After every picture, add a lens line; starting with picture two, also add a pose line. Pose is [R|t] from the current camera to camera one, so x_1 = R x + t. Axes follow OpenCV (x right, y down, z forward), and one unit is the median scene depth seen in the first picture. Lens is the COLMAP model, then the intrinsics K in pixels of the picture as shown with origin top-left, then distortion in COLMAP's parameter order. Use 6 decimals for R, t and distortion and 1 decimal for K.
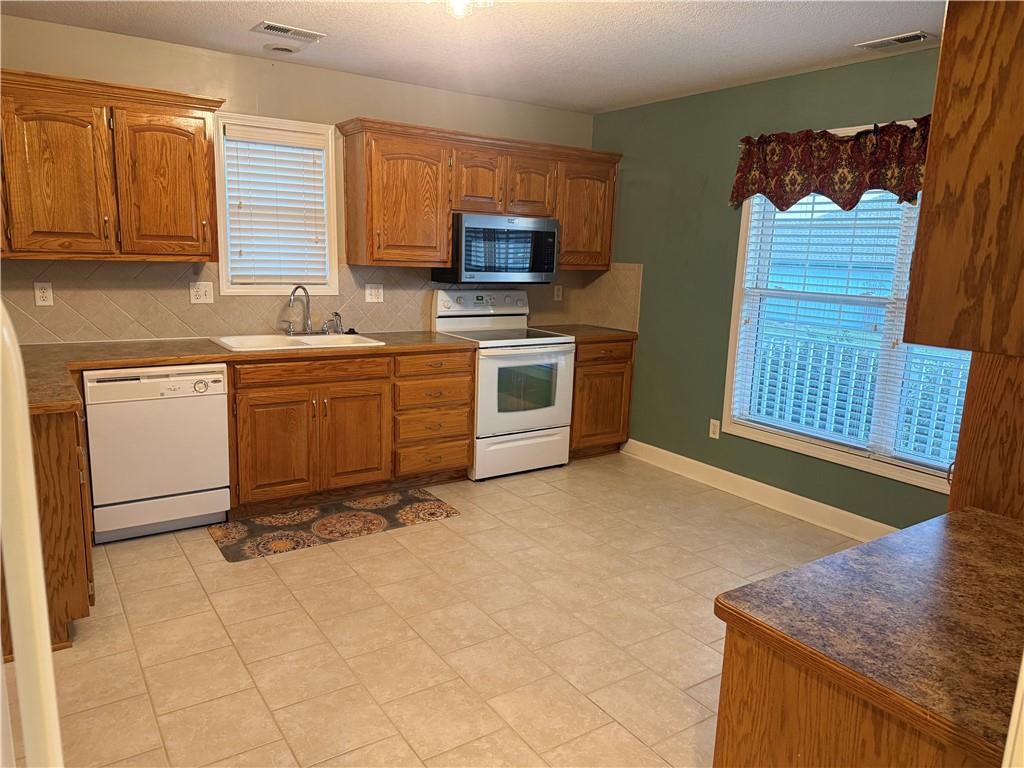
lens RADIAL K [[713.1, 0, 509.0], [0, 713.1, 387.5], [0, 0, 1]] dist [0.148501, -0.264447]
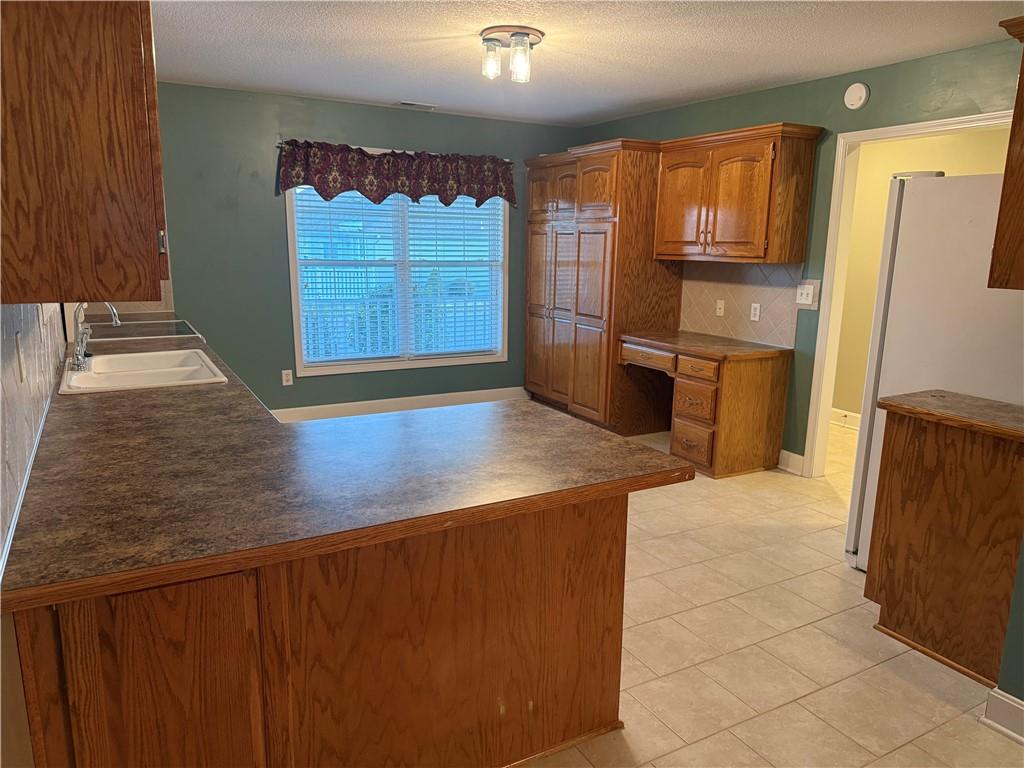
lens RADIAL K [[713.1, 0, 509.0], [0, 713.1, 387.5], [0, 0, 1]] dist [0.148501, -0.264447]
pose [[0.080464, -0.215986, 0.973075, -1.025146], [0.186826, 0.962207, 0.198124, -0.114493], [-0.979092, 0.165853, 0.117775, 0.582196]]
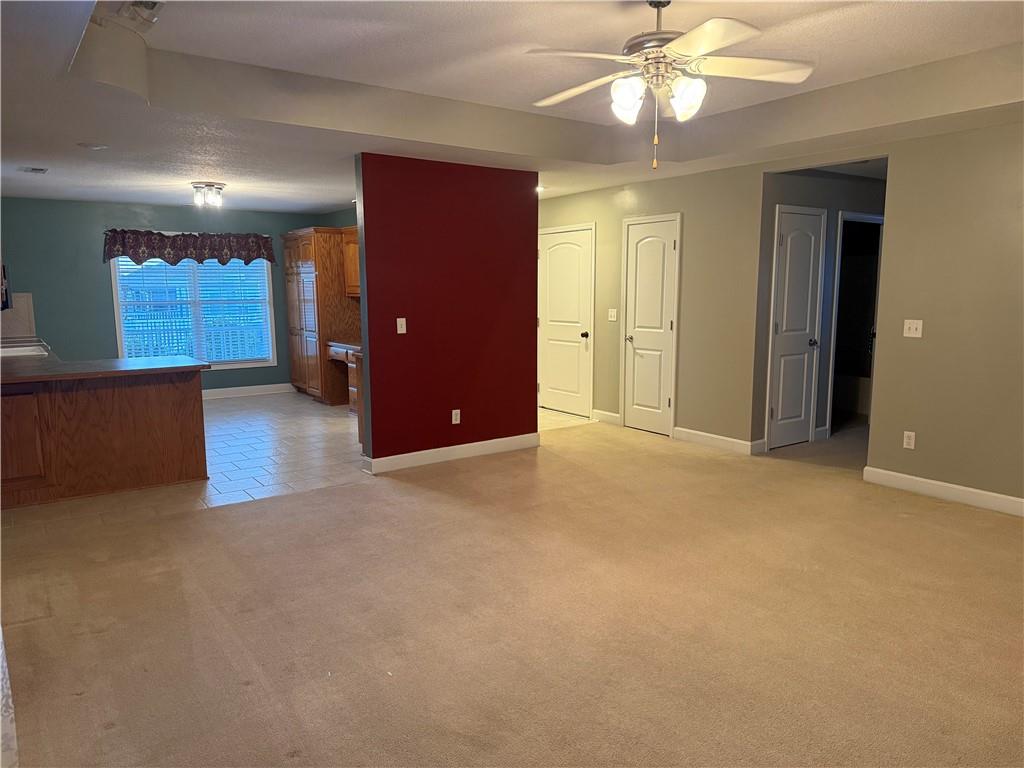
lens RADIAL K [[719.8, 0, 512.0], [0, 719.8, 384.0], [0, 0, 1]] dist [0.037049, -0.055031]
pose [[-0.036191, -0.155215, 0.987218, -1.920163], [0.206311, 0.965424, 0.159351, -0.013491], [-0.977817, 0.209441, -0.002917, -0.013300]]
